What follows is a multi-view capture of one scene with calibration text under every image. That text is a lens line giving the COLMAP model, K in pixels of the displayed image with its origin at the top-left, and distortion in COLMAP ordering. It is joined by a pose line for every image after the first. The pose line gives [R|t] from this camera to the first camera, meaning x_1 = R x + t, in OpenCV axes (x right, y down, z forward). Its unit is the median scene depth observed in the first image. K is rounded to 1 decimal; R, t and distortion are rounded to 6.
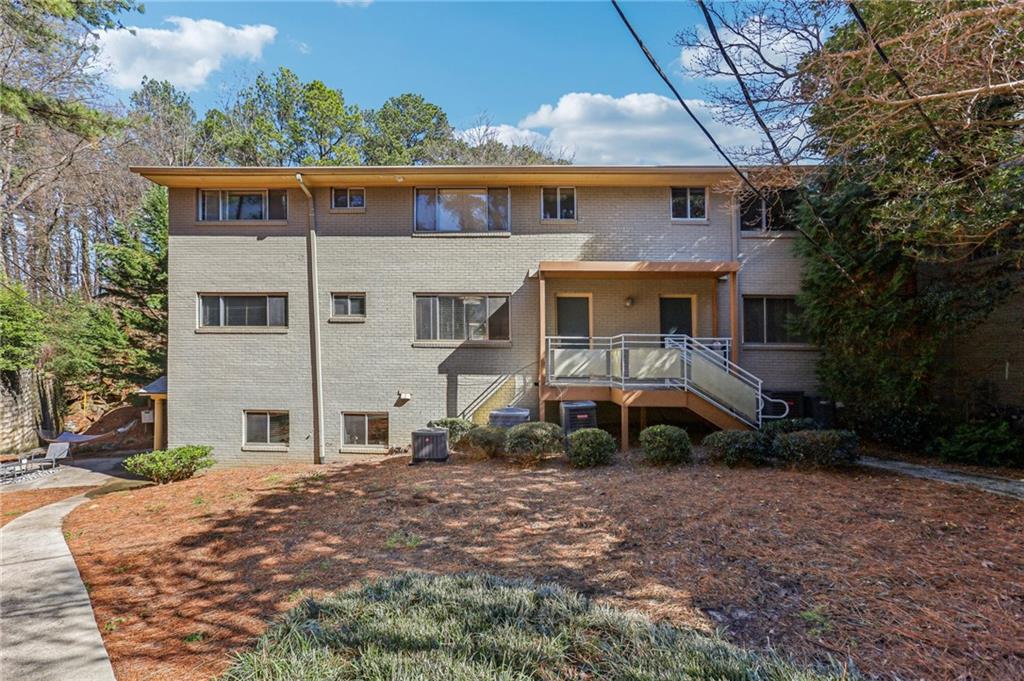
lens RADIAL K [[464.6, 0, 508.1], [0, 464.6, 332.5], [0, 0, 1]] dist [-0.003518, 0.000914]
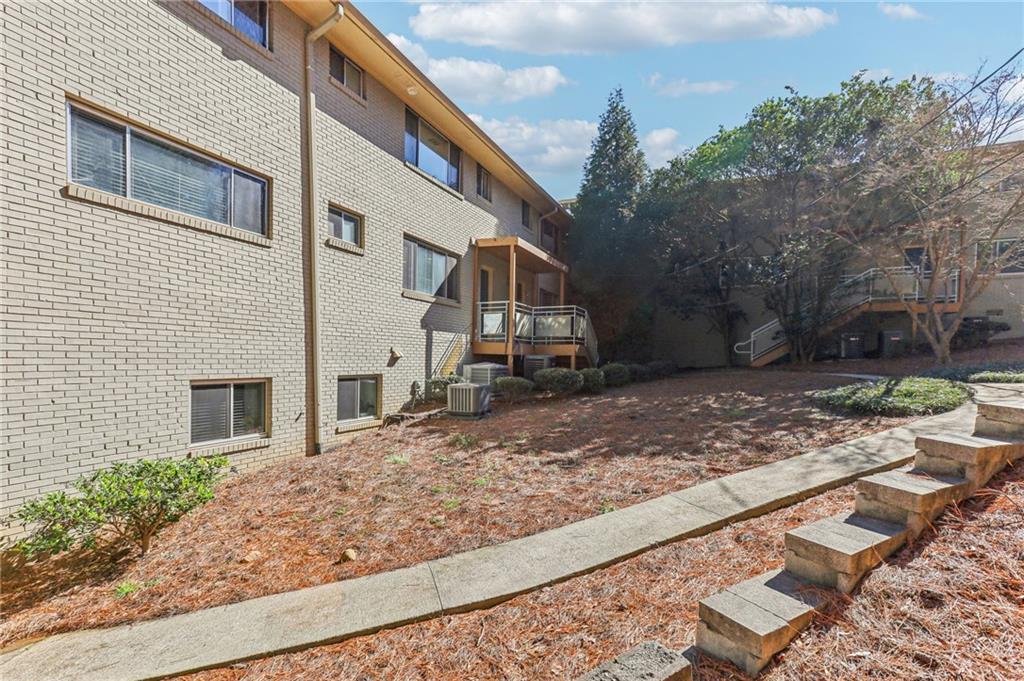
lens RADIAL K [[464.6, 0, 508.1], [0, 464.6, 332.5], [0, 0, 1]] dist [-0.003518, 0.000914]
pose [[0.375832, 0.044509, 0.925618, -0.910584], [-0.099661, 0.994994, -0.007379, 0.084121], [-0.921313, -0.089474, 0.378386, 0.495877]]
